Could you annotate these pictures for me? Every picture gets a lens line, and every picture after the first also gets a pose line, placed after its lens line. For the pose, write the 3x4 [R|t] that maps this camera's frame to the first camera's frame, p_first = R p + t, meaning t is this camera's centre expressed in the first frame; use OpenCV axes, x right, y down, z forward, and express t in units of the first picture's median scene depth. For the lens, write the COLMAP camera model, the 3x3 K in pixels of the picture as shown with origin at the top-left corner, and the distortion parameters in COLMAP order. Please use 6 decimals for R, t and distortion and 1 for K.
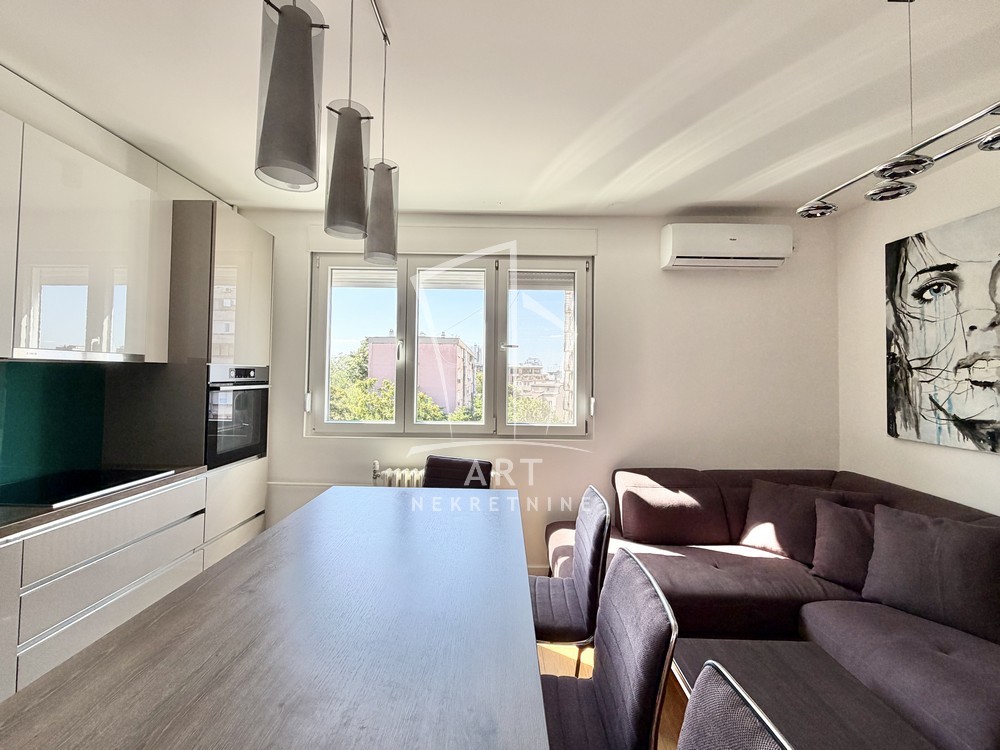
lens RADIAL K [[426.5, 0, 494.7], [0, 426.5, 363.4], [0, 0, 1]] dist [-0.000048, -0.000290]
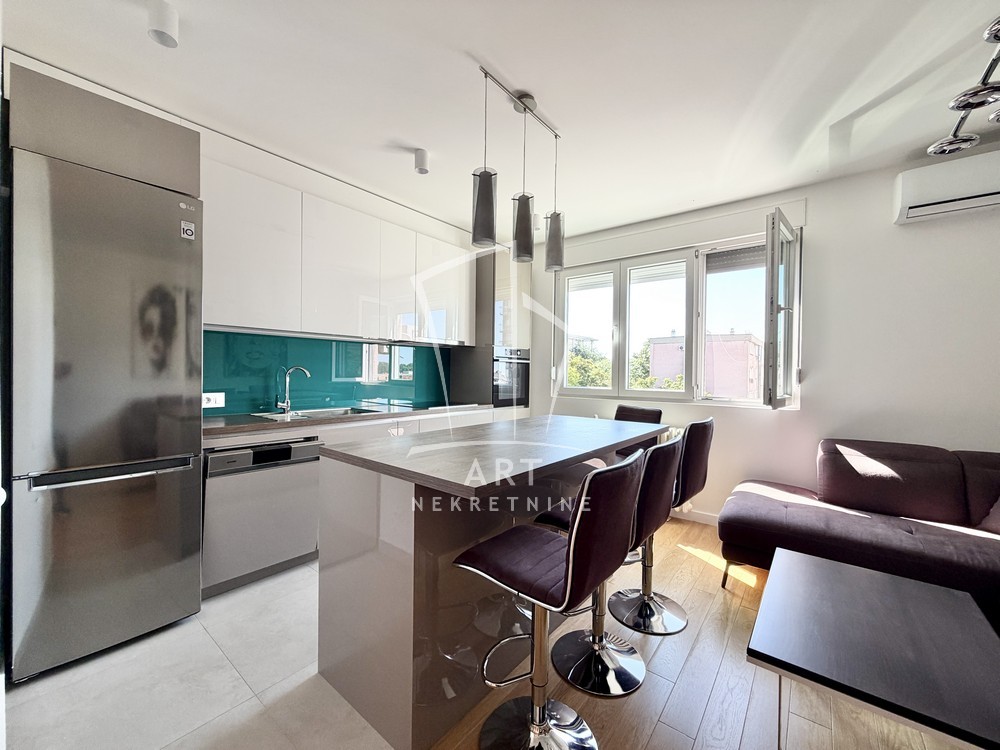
lens RADIAL K [[400.1, 0, 495.8], [0, 400.1, 376.6], [0, 0, 1]] dist [-0.000399, 0.000628]
pose [[0.784468, 0.001358, -0.620168, 0.312677], [0.015803, 0.999629, 0.022179, 0.084292], [0.619968, -0.027199, 0.784156, -0.240312]]
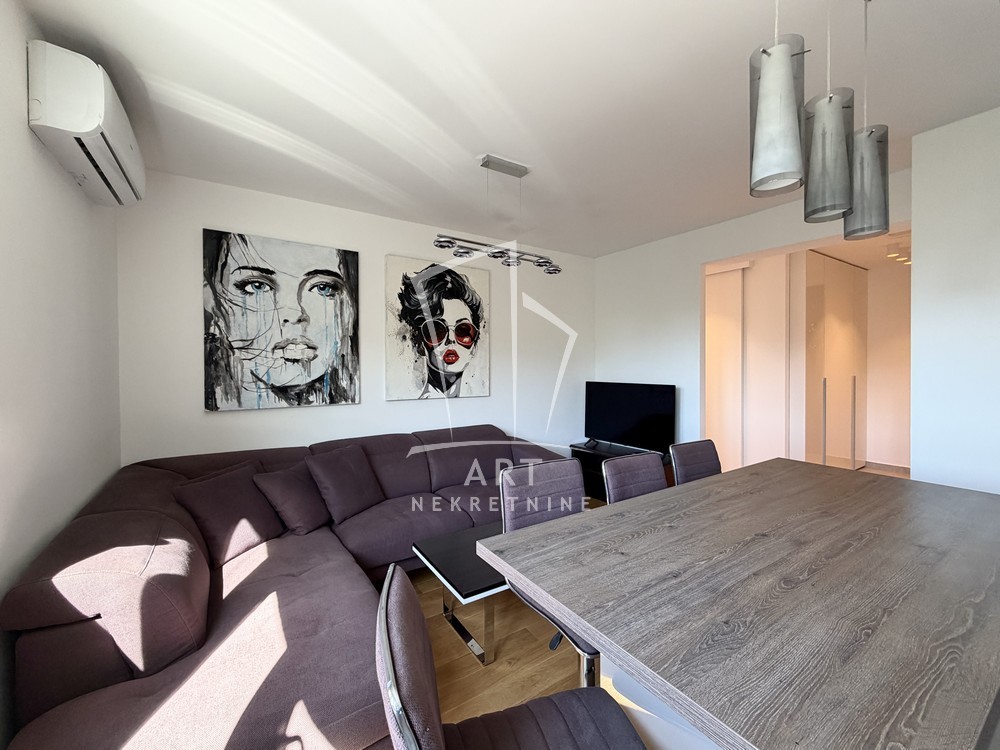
lens RADIAL K [[400.1, 0, 498.5], [0, 400.1, 369.0], [0, 0, 1]] dist [-0.000399, 0.000628]
pose [[-0.554882, -0.022695, 0.831620, -0.329328], [-0.024847, 0.999634, 0.010702, 0.038907], [-0.831558, -0.014725, -0.555242, 1.005875]]
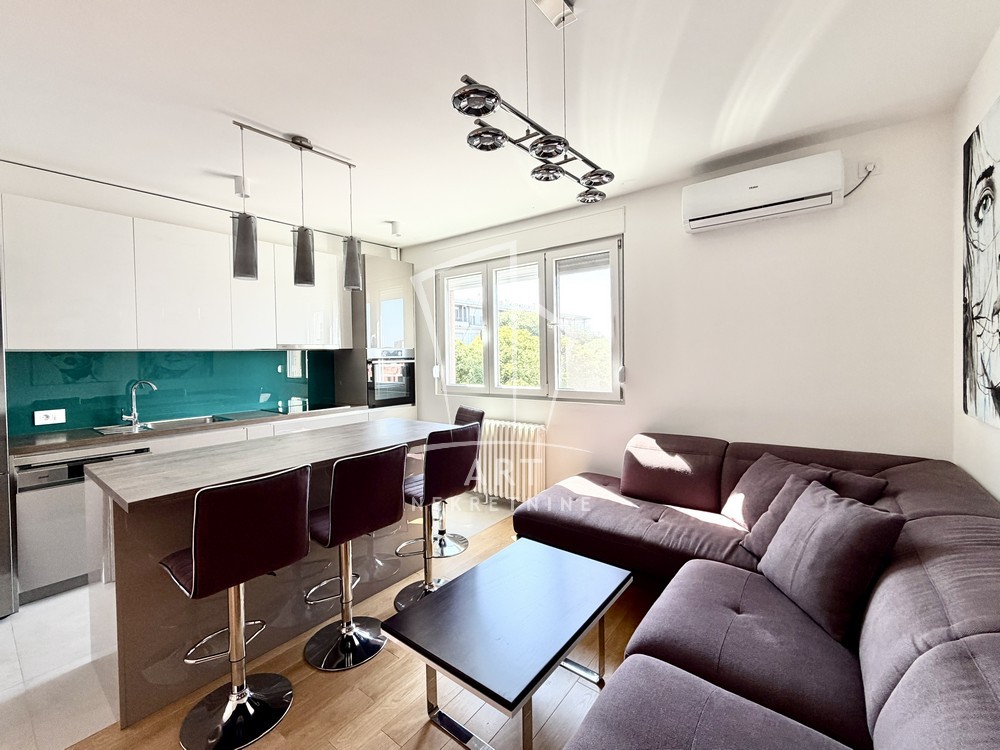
lens RADIAL K [[426.5, 0, 498.8], [0, 426.5, 362.2], [0, 0, 1]] dist [-0.000048, -0.000290]
pose [[0.792940, -0.017509, -0.609048, 0.781183], [0.045636, 0.998486, 0.030710, 0.027146], [0.607588, -0.052146, 0.792539, -0.059765]]
